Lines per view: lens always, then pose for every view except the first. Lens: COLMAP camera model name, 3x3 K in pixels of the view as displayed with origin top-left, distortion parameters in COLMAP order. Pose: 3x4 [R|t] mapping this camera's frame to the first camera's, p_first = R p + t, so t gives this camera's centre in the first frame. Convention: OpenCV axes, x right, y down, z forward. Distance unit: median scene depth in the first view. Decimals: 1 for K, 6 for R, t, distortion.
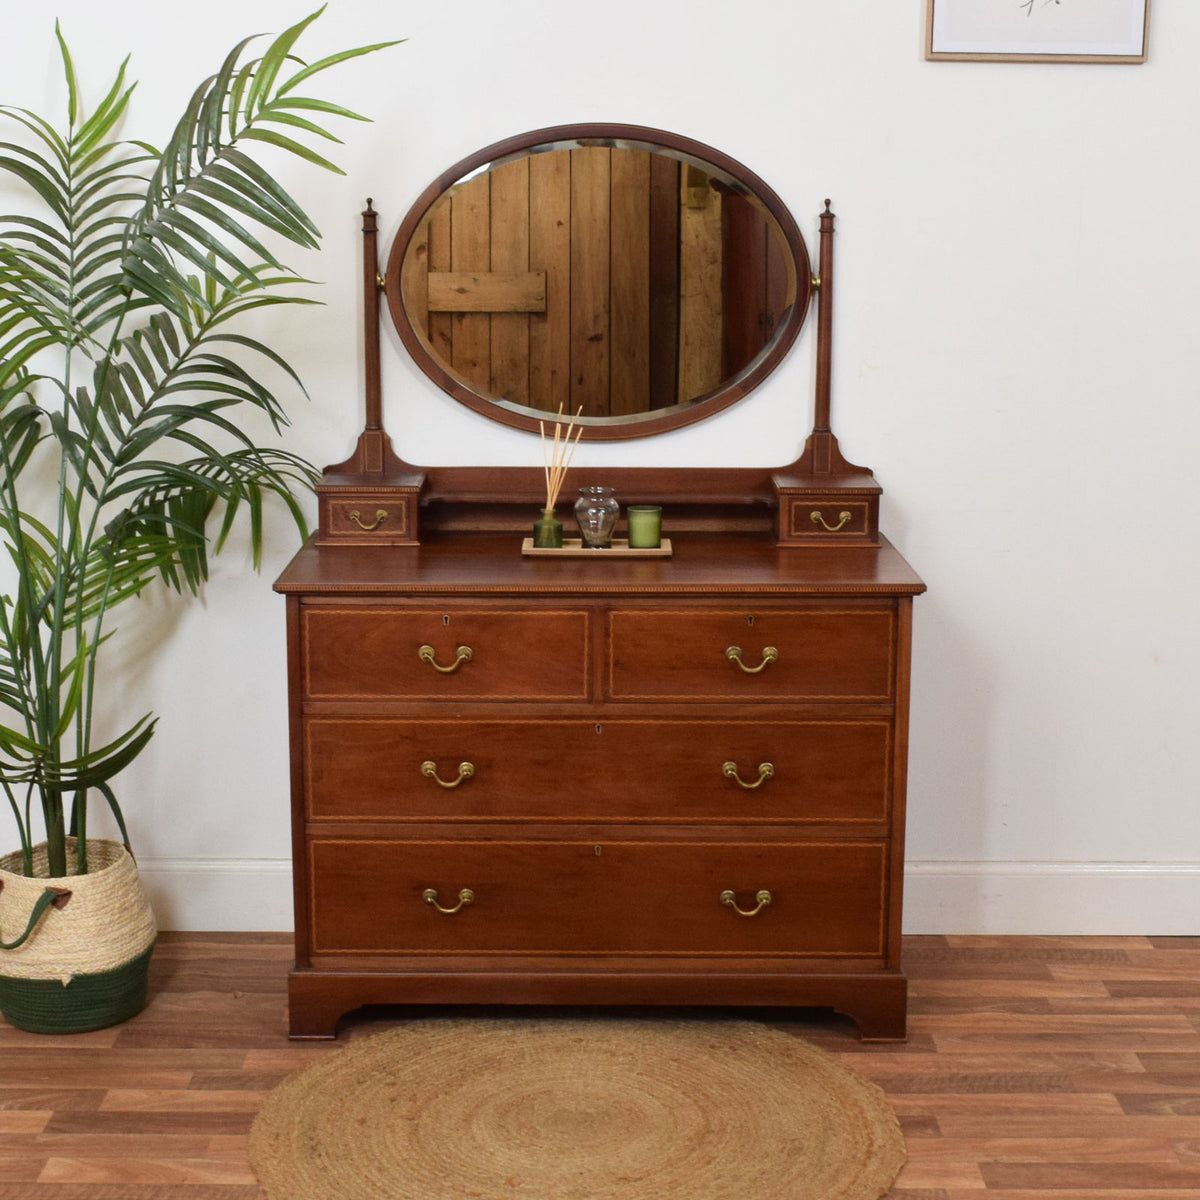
lens RADIAL K [[2153.8, 0, 600.0], [0, 2153.8, 600.0], [0, 0, 1]] dist [-0.046546, 0.067319]
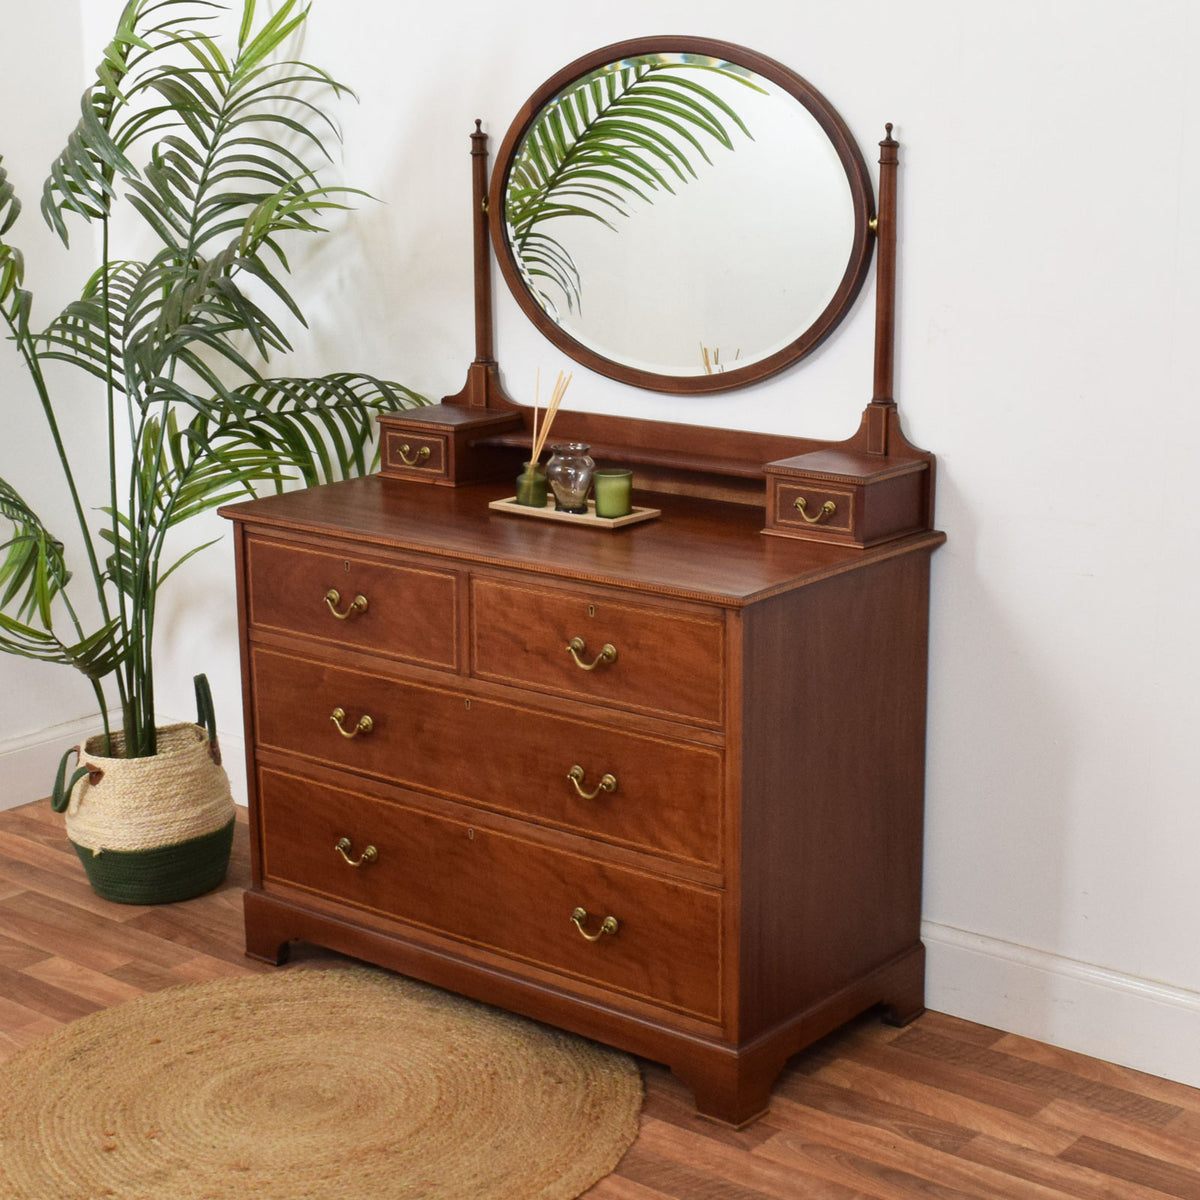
lens RADIAL K [[2186.0, 0, 626.8], [0, 2186.0, 623.9], [0, 0, 1]] dist [-0.036321, 0.056814]
pose [[0.779183, 0.144608, -0.609887, 0.606082], [-0.109643, 0.989466, 0.094530, -0.068893], [0.617132, -0.006787, 0.786830, 0.296673]]
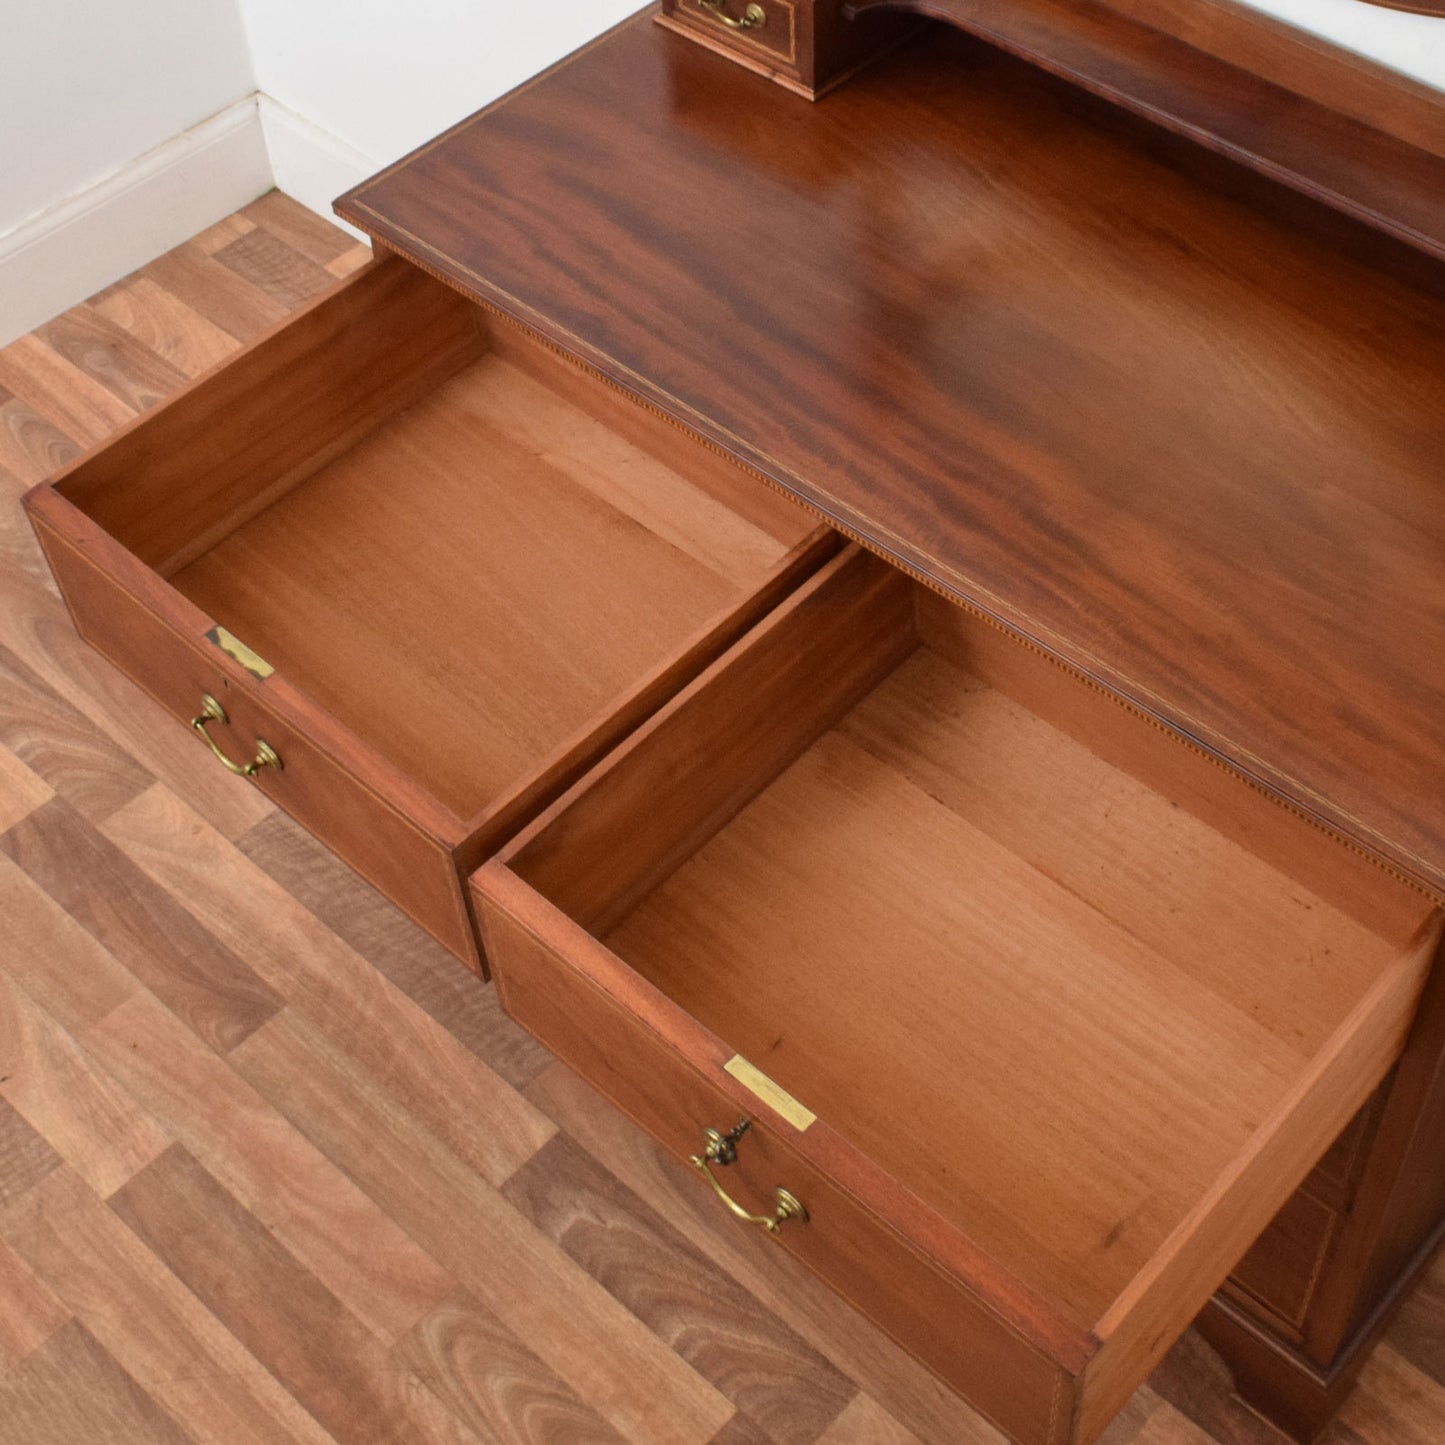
lens RADIAL K [[2256.4, 0, 800.7], [0, 2256.4, 527.3], [0, 0, 1]] dist [-0.018399, 0.001889]
pose [[0.741429, 0.472141, -0.476830, 0.202407], [-0.107711, 0.785115, 0.609913, -0.265351], [0.662331, -0.400847, 0.632961, 0.681994]]
